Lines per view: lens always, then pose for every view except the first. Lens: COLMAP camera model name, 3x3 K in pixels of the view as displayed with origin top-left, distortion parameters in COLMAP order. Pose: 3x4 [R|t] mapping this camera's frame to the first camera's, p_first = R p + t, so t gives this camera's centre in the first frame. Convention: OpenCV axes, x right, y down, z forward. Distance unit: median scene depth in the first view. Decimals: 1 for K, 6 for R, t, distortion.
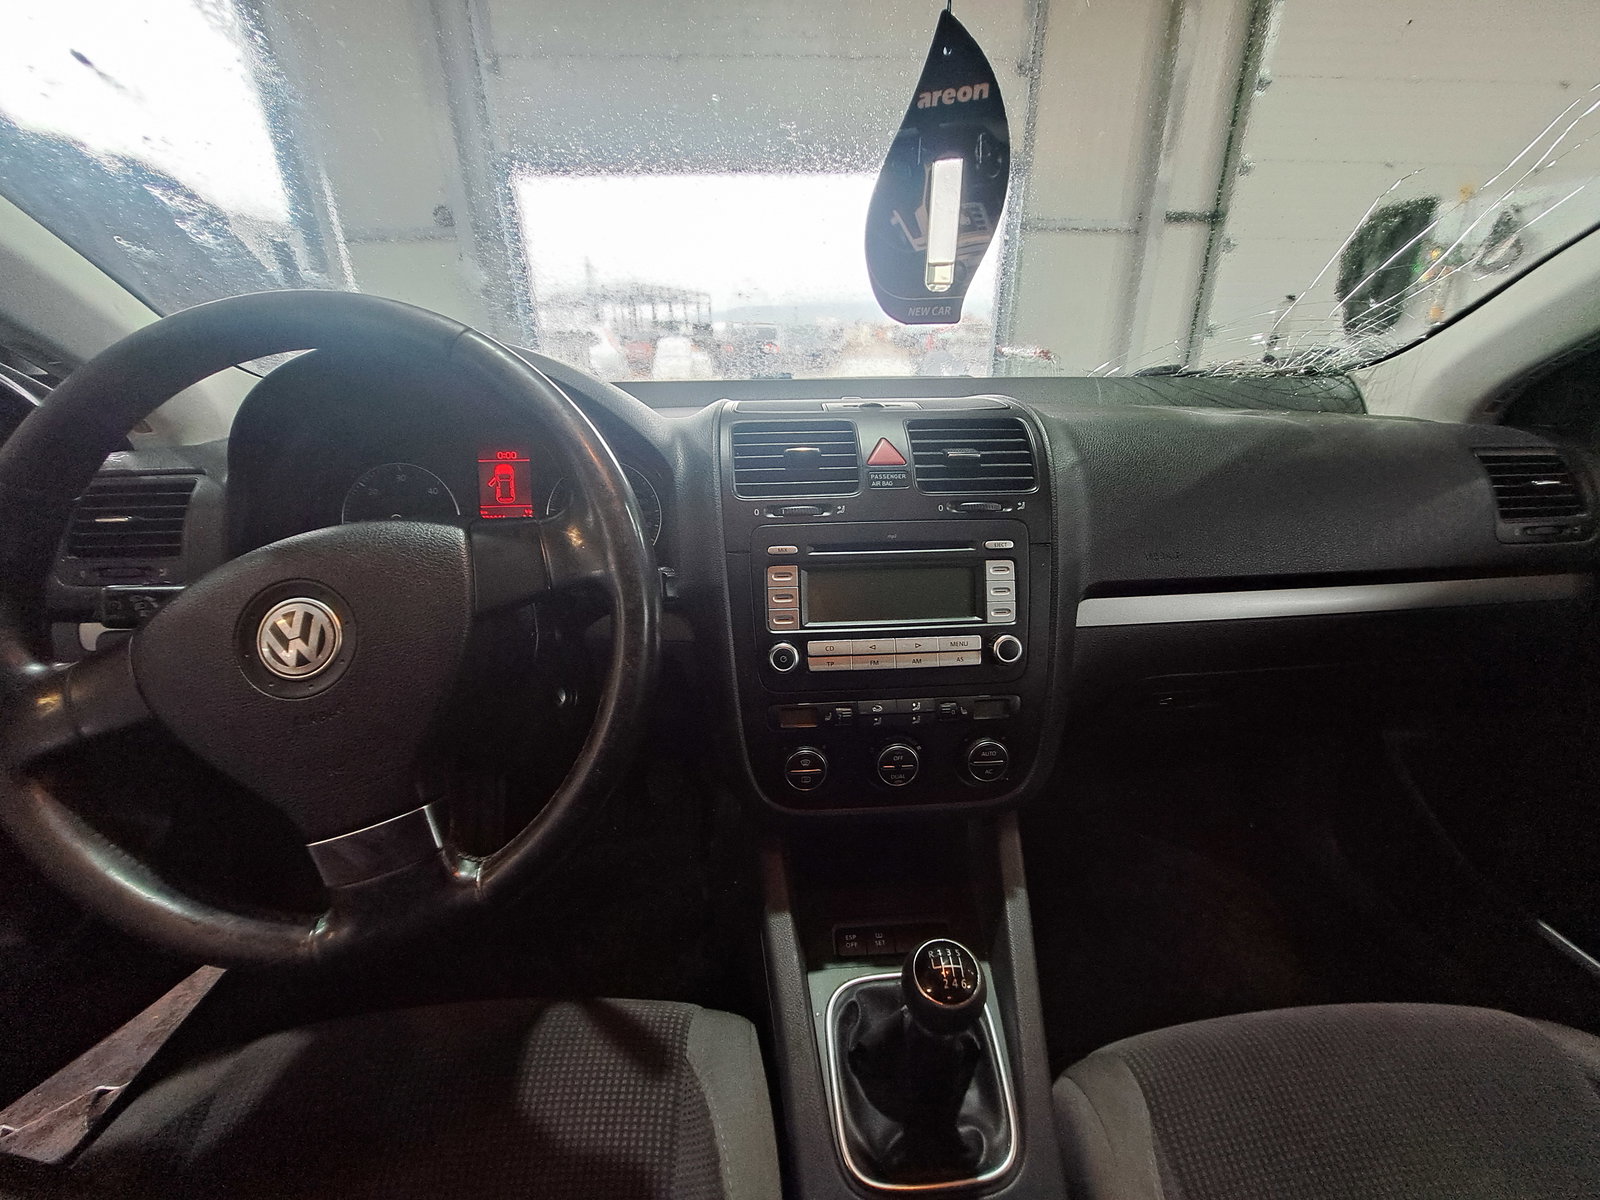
lens RADIAL K [[627.7, 0, 808.9], [0, 627.7, 603.7], [0, 0, 1]] dist [-0.021183, 0.000103]
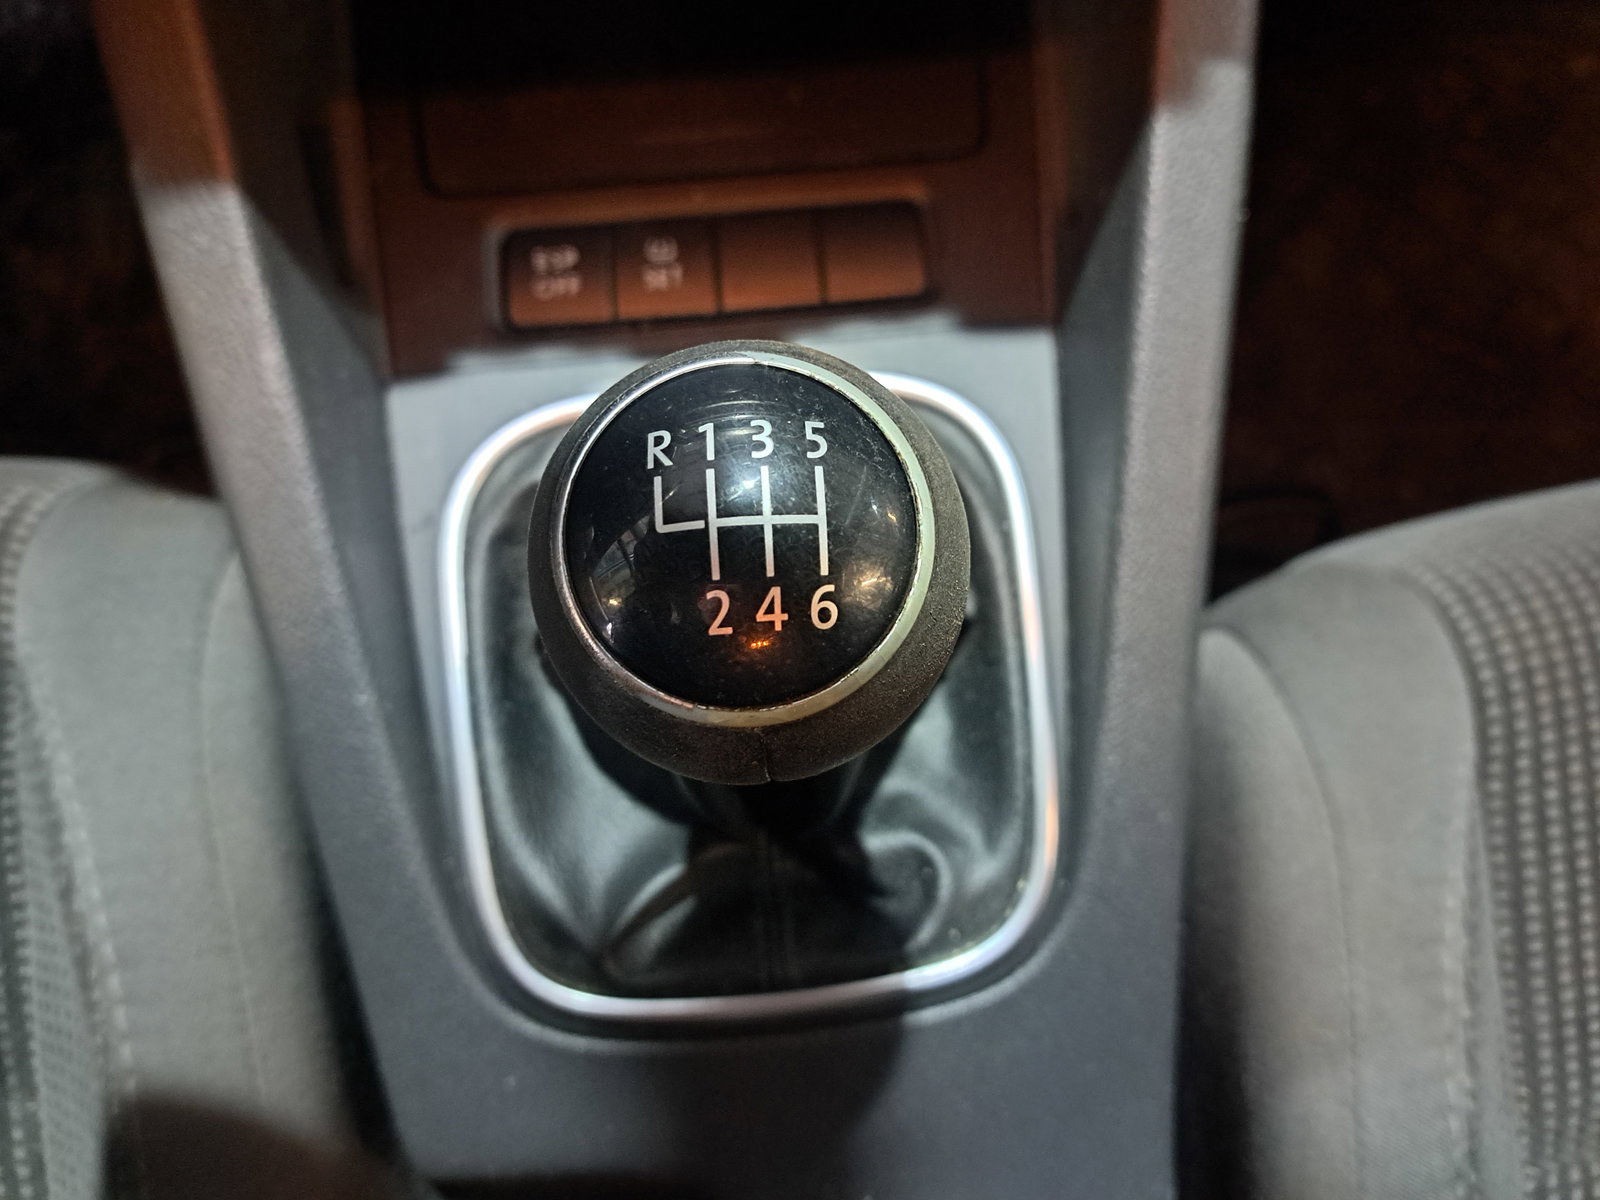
lens RADIAL K [[1164.8, 0, 829.0], [0, 1164.8, 592.3], [0, 0, 1]] dist [0.025602, -0.023292]
pose [[0.999188, -0.032168, 0.024274, 0.178374], [0.003985, 0.678271, 0.734801, 0.278562], [-0.040101, -0.734108, 0.677848, 0.581746]]
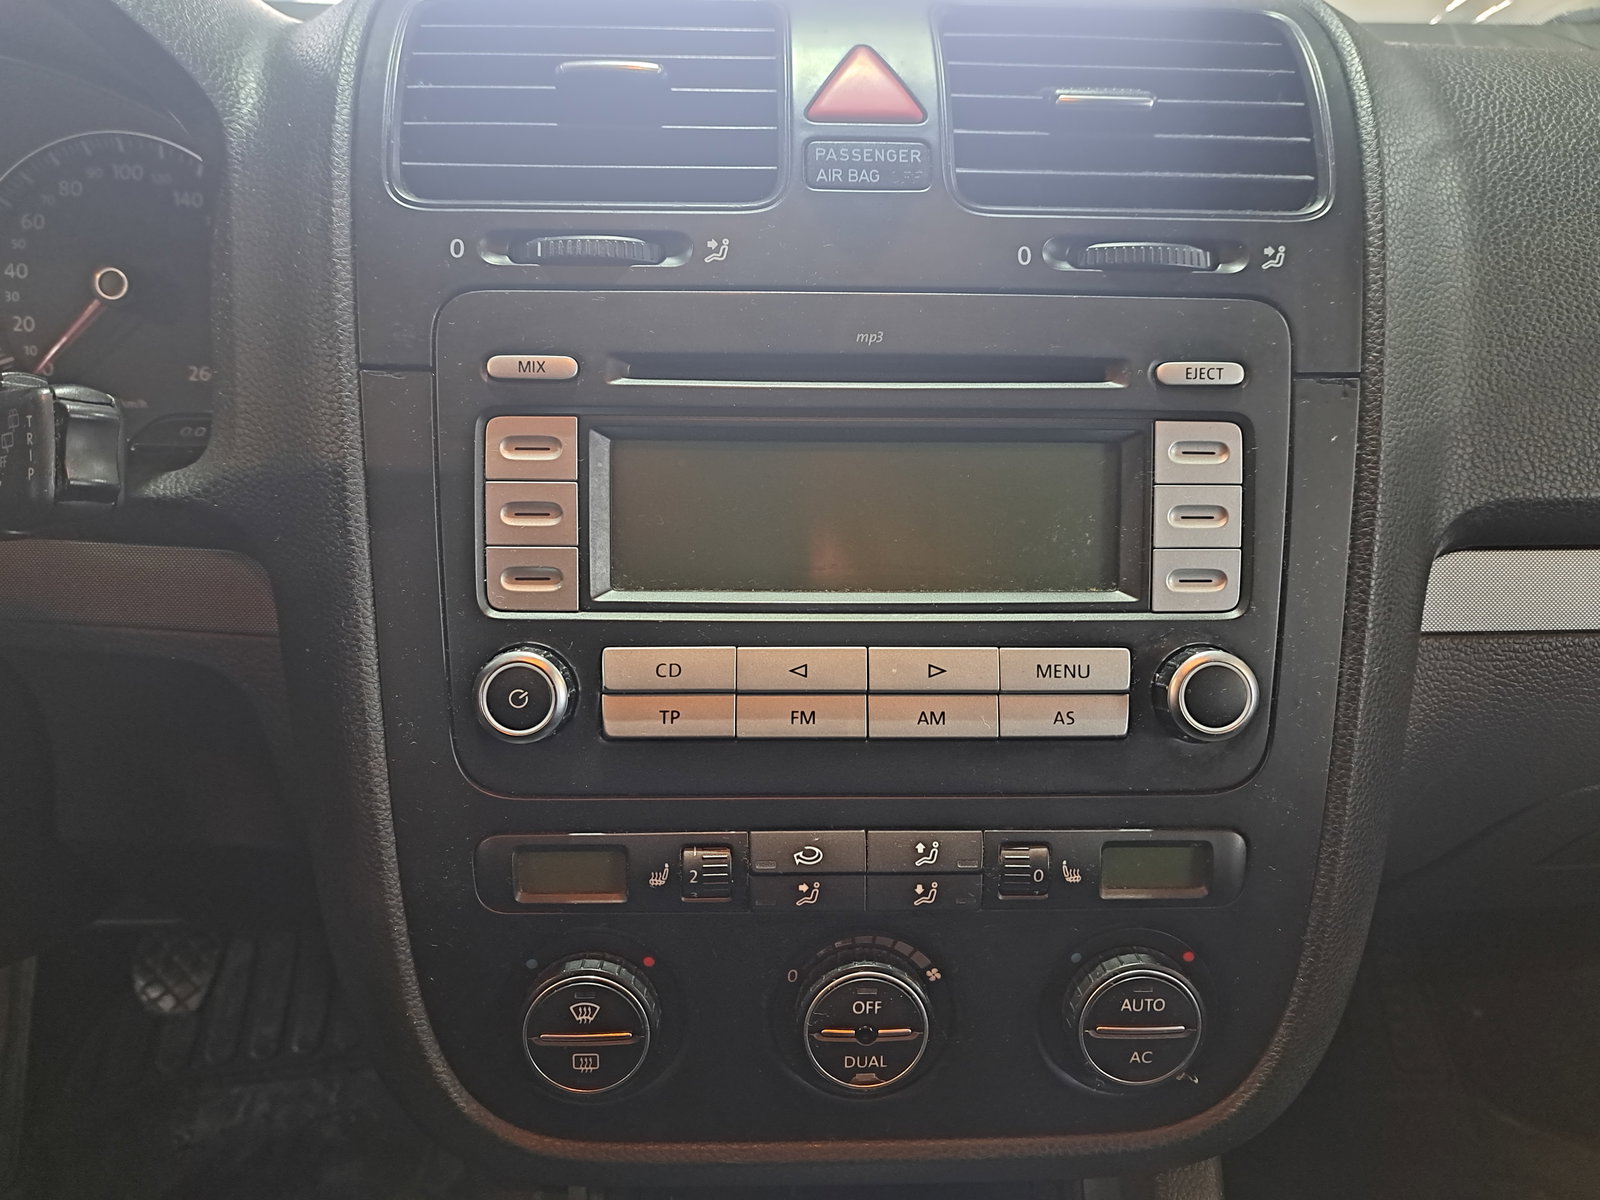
lens RADIAL K [[1164.8, 0, 791.8], [0, 1164.8, 593.6], [0, 0, 1]] dist [0.025602, -0.023292]
pose [[0.999020, 0.034804, -0.027331, 0.112635], [-0.034193, 0.999161, 0.022532, 0.014335], [0.028092, -0.021576, 0.999372, 0.384355]]
